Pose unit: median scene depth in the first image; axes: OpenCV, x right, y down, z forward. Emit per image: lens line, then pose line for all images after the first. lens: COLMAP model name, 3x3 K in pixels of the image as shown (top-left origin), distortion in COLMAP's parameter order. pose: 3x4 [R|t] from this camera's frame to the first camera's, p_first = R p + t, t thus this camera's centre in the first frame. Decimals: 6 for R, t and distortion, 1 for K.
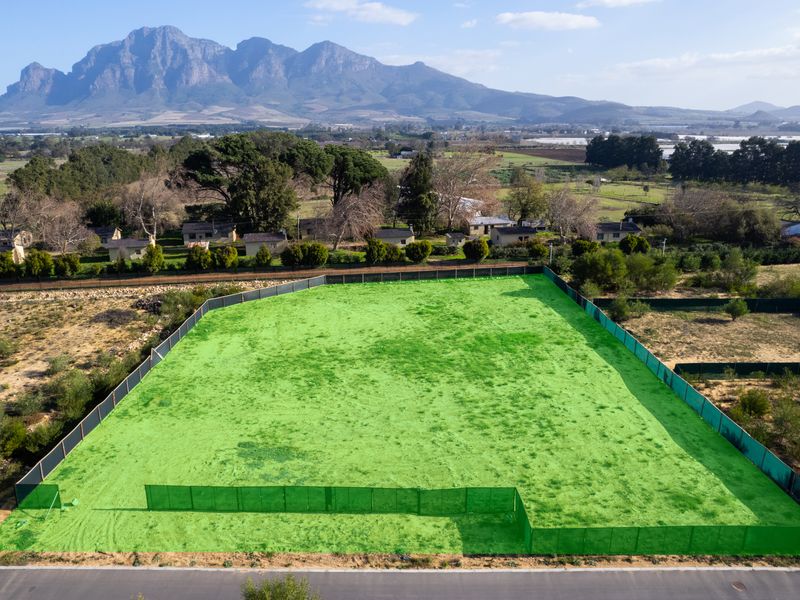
lens RADIAL K [[606.2, 0, 389.9], [0, 606.2, 301.2], [0, 0, 1]] dist [-0.048181, 0.012049]
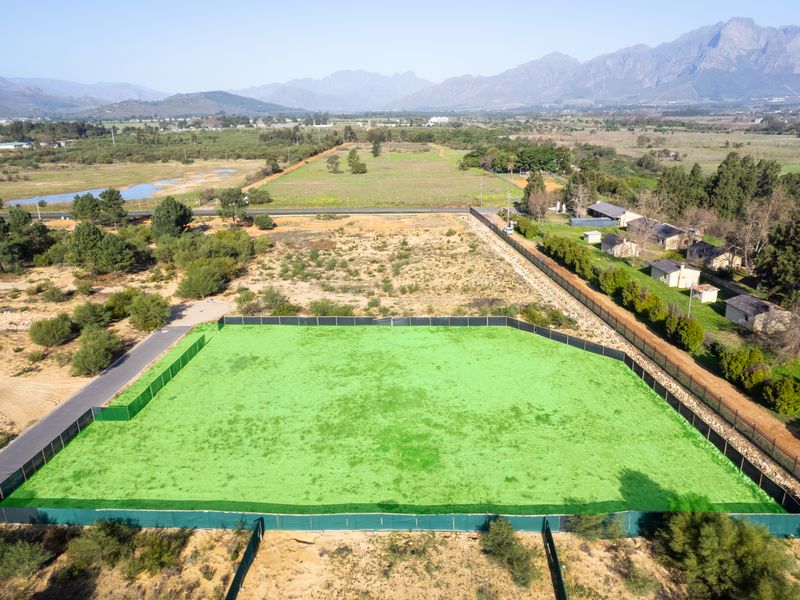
lens RADIAL K [[628.2, 0, 425.8], [0, 628.2, 301.0], [0, 0, 1]] dist [-0.056535, 0.057002]
pose [[-0.018520, 0.312988, -0.949576, 1.008154], [-0.263331, 0.914680, 0.306622, -0.428785], [0.964528, 0.255732, 0.065480, 0.898192]]
